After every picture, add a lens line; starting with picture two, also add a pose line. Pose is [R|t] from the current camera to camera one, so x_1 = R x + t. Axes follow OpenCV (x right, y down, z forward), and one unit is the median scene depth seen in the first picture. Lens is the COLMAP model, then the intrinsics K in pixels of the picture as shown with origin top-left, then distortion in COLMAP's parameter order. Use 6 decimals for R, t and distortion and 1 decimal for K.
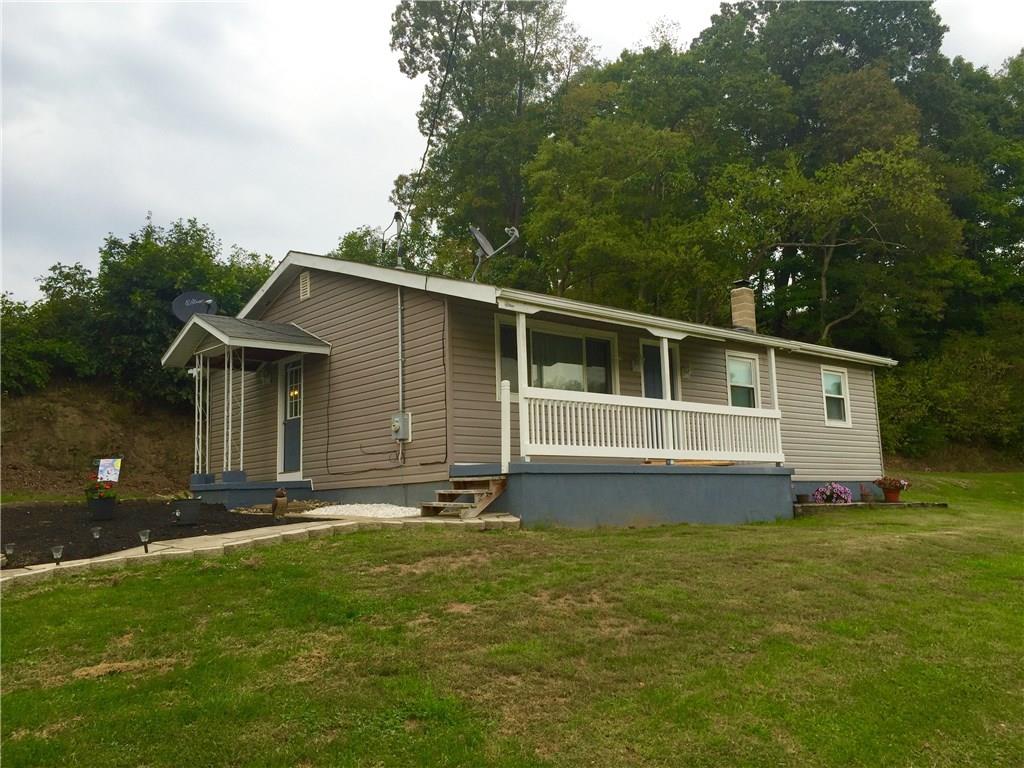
lens RADIAL K [[879.0, 0, 512.4], [0, 879.0, 383.3], [0, 0, 1]] dist [0.018798, 0.007058]
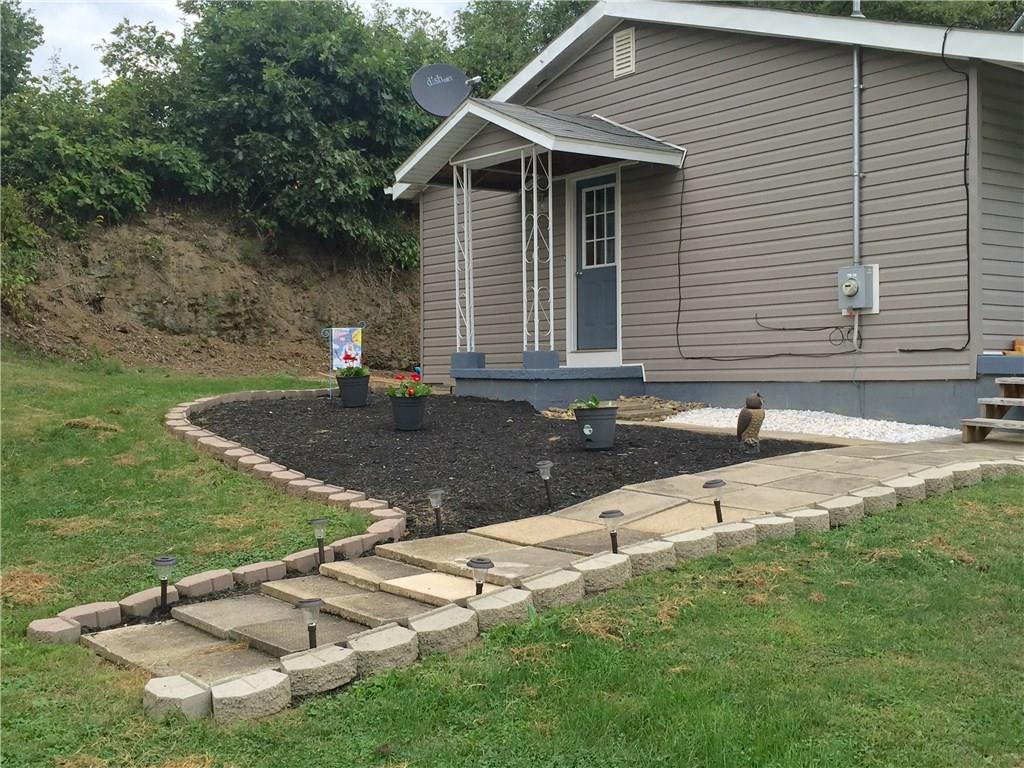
lens RADIAL K [[1216.3, 0, 512.0], [0, 1216.3, 382.2], [0, 0, 1]] dist [0.061174, 0.000000]
pose [[0.996831, 0.020218, -0.076930, -0.236843], [-0.008966, 0.989552, 0.143895, -0.004304], [0.079036, -0.142749, 0.986598, 0.109474]]
